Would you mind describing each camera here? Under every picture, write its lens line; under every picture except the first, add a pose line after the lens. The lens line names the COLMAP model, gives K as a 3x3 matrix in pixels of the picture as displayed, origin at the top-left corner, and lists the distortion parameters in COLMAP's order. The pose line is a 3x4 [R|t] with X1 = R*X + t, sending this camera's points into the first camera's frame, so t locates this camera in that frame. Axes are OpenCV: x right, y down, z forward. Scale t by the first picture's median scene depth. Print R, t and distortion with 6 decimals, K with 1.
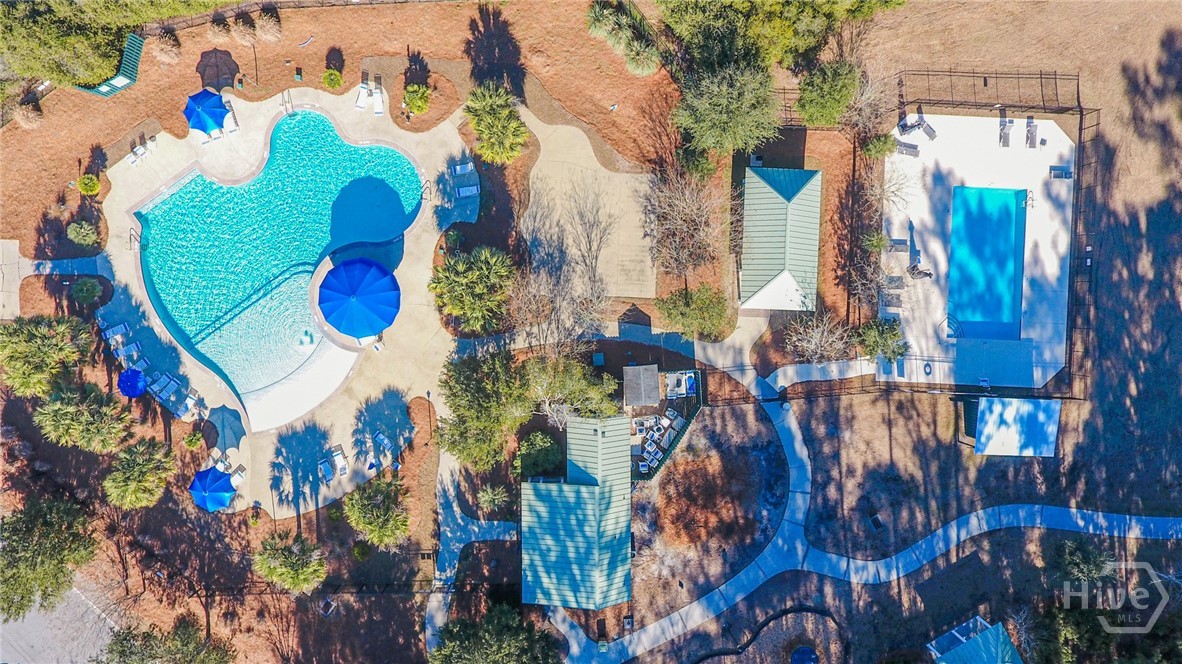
lens RADIAL K [[685.8, 0, 584.1], [0, 685.8, 326.2], [0, 0, 1]] dist [-0.002692, -0.002190]
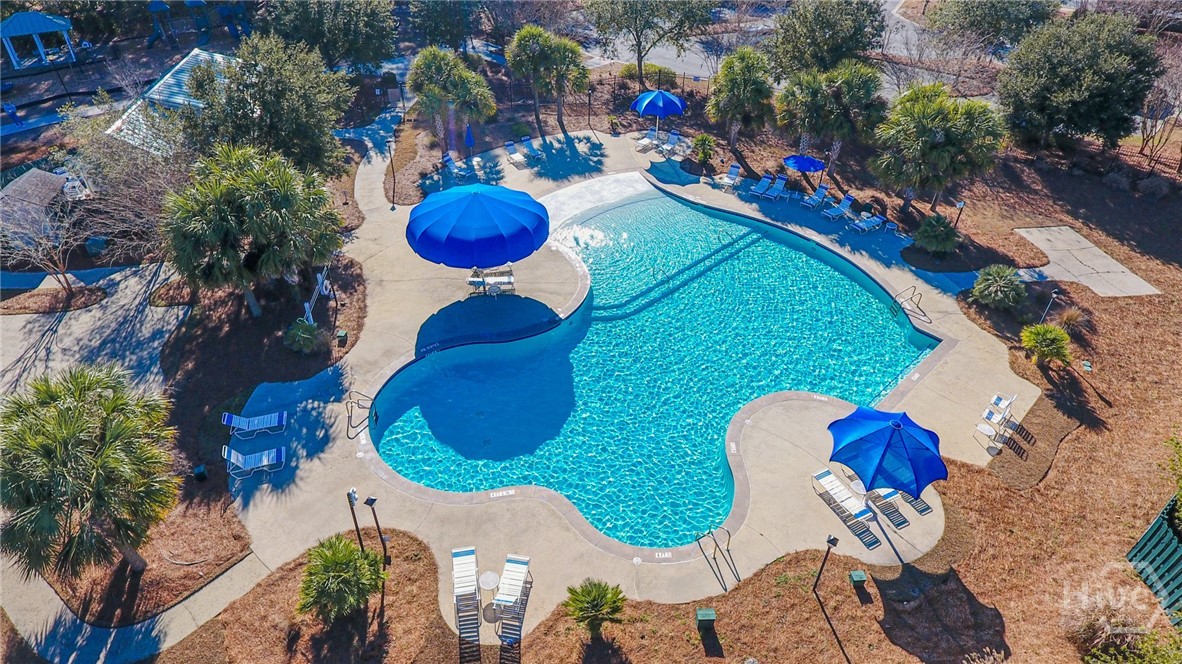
lens RADIAL K [[685.8, 0, 584.1], [0, 685.8, 326.2], [0, 0, 1]] dist [-0.002692, -0.002190]
pose [[-0.989735, 0.055118, -0.131857, -0.319593], [-0.137820, -0.612231, 0.778575, -0.520545], [-0.037813, 0.788756, 0.613543, 0.677413]]
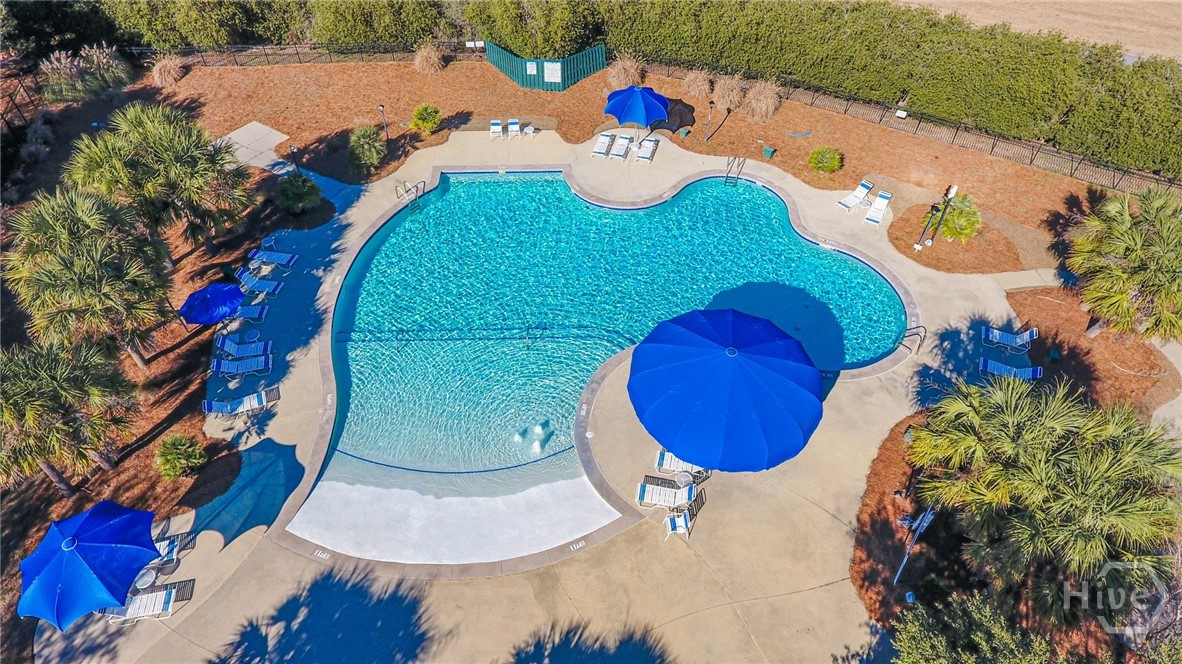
lens RADIAL K [[685.8, 0, 584.1], [0, 685.8, 326.2], [0, 0, 1]] dist [-0.002692, -0.002190]
pose [[0.829712, 0.392616, -0.396776, -0.234911], [-0.558185, 0.587189, -0.586207, 0.220543], [0.002828, 0.707857, 0.706350, 0.644412]]
